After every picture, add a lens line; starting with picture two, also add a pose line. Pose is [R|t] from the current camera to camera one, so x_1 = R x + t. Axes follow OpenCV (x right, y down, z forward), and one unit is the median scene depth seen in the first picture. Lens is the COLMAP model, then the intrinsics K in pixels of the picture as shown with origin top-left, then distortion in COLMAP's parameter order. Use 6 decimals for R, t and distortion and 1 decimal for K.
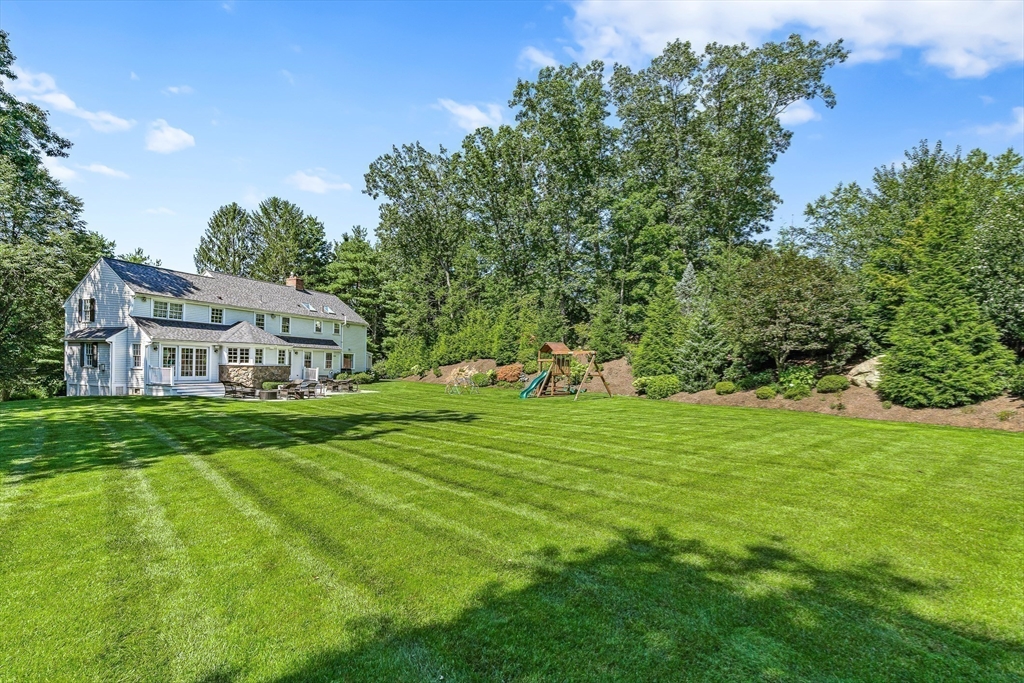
lens RADIAL K [[454.2, 0, 509.2], [0, 454.2, 377.3], [0, 0, 1]] dist [0.003015, 0.000490]
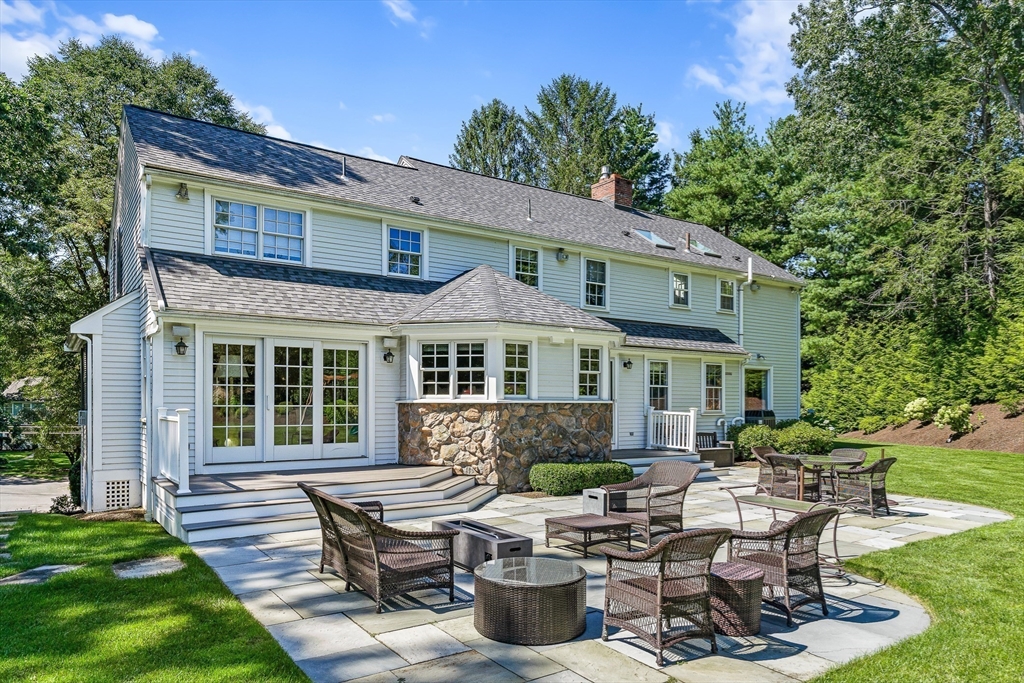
lens RADIAL K [[673.6, 0, 510.5], [0, 673.6, 405.0], [0, 0, 1]] dist [0.011330, 0.003009]
pose [[0.846860, -0.024183, -0.531266, -0.328929], [0.007476, 0.999408, -0.033576, -0.011016], [0.531763, 0.024462, 0.846540, 0.636859]]
